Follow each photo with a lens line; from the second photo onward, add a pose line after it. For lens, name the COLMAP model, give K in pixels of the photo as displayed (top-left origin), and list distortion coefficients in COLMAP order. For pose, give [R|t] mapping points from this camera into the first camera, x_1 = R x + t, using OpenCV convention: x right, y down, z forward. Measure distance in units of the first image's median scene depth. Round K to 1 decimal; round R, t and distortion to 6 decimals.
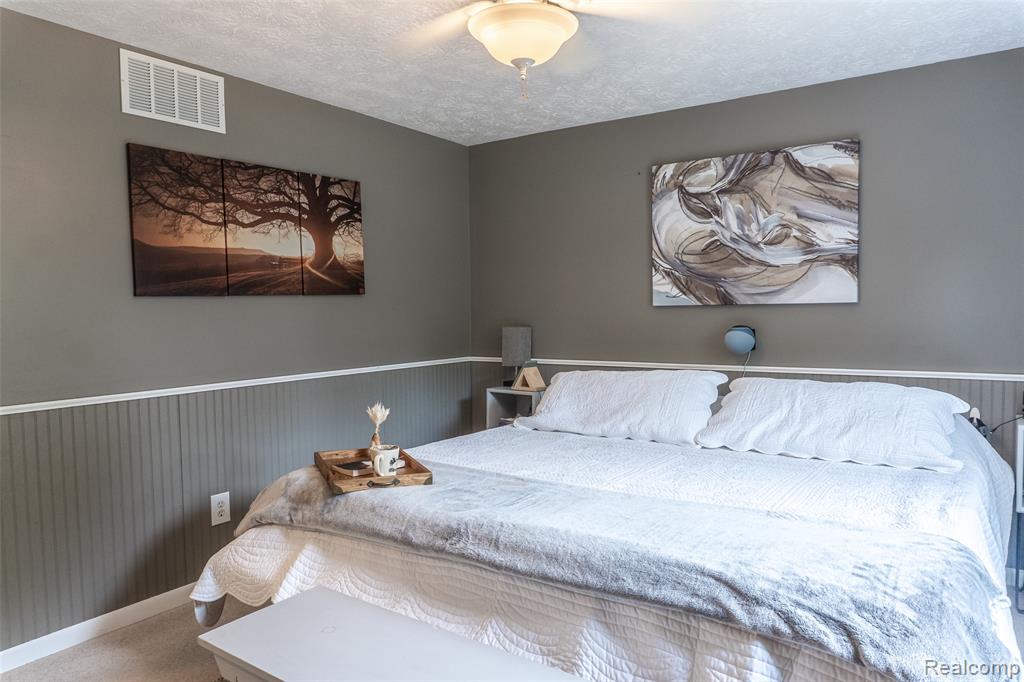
lens RADIAL K [[690.1, 0, 512.0], [0, 690.1, 341.0], [0, 0, 1]] dist [-0.005159, -0.000884]
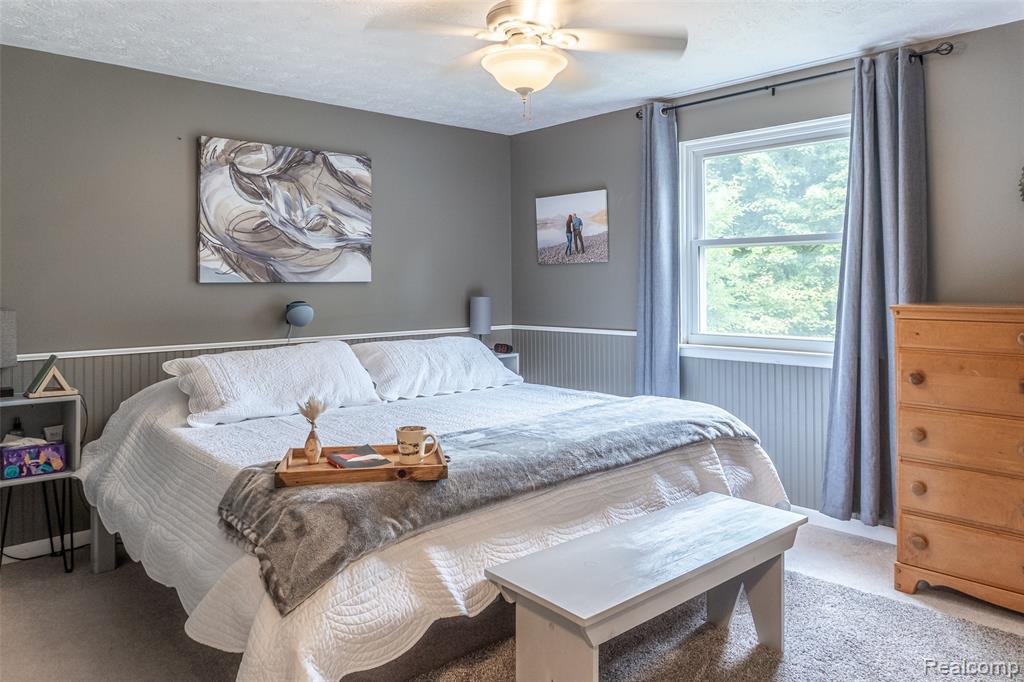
lens RADIAL K [[713.5, 0, 508.2], [0, 713.5, 278.3], [0, 0, 1]] dist [-0.019803, -0.003696]
pose [[0.229382, 0.017883, 0.973172, -0.731202], [0.047641, 0.998427, -0.029576, -0.009617], [-0.972170, 0.053147, 0.228169, 0.426728]]
